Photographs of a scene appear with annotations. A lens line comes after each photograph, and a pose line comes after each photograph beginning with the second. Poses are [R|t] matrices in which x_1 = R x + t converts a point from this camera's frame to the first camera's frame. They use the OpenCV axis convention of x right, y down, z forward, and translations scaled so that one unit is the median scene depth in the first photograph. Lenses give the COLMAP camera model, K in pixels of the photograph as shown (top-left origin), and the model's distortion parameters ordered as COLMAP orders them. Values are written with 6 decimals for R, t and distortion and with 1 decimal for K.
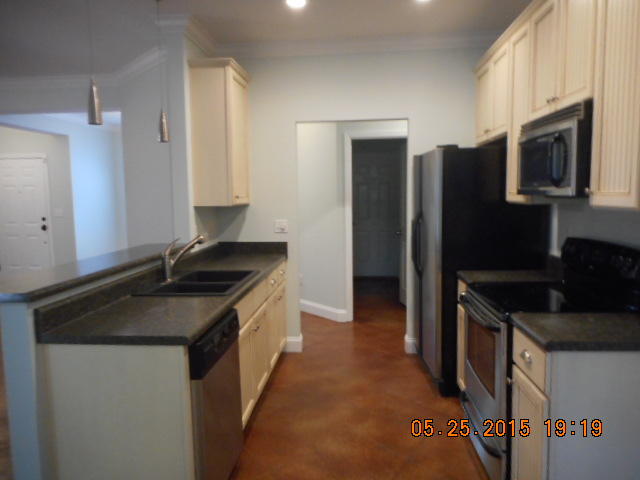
lens RADIAL K [[474.1, 0, 320.0], [0, 474.1, 240.0], [0, 0, 1]] dist [-0.006954, -0.002279]
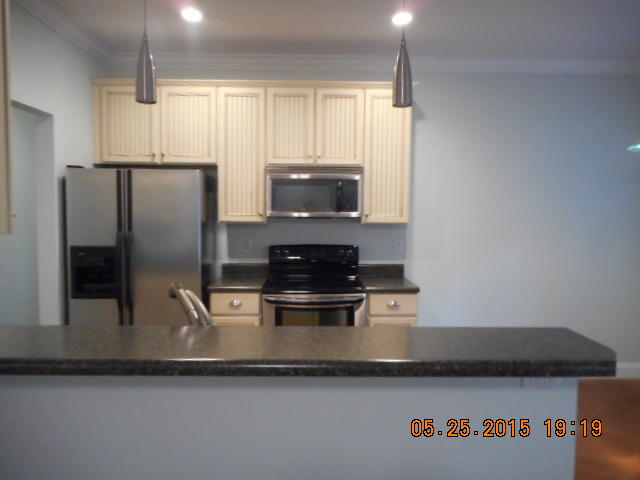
lens RADIAL K [[474.1, 0, 320.0], [0, 474.1, 240.0], [0, 0, 1]] dist [-0.006954, -0.002279]
pose [[-0.101477, -0.038141, 0.994106, -0.836127], [0.091177, 0.994703, 0.047471, -0.071440], [-0.990651, 0.095457, -0.097462, 0.894253]]
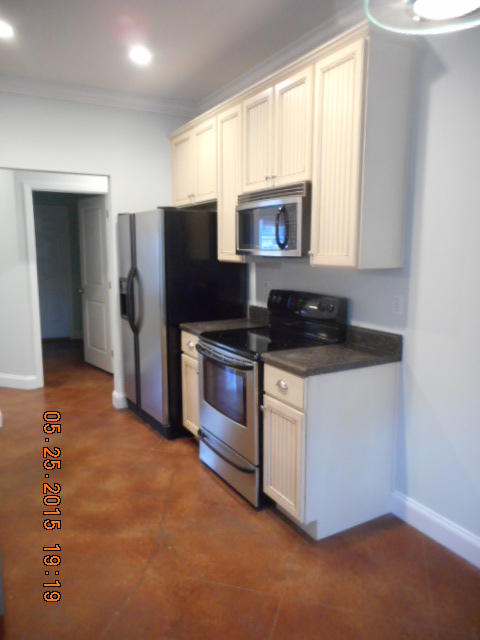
lens RADIAL K [[474.2, 0, 240.0], [0, 474.2, 320.0], [0, 0, 1]] dist [0.003151, 0.000354]
pose [[0.830591, -0.060736, 0.553561, -0.208950], [0.035170, 0.997771, 0.056703, -0.000370], [-0.555771, -0.027628, 0.830876, 0.012320]]
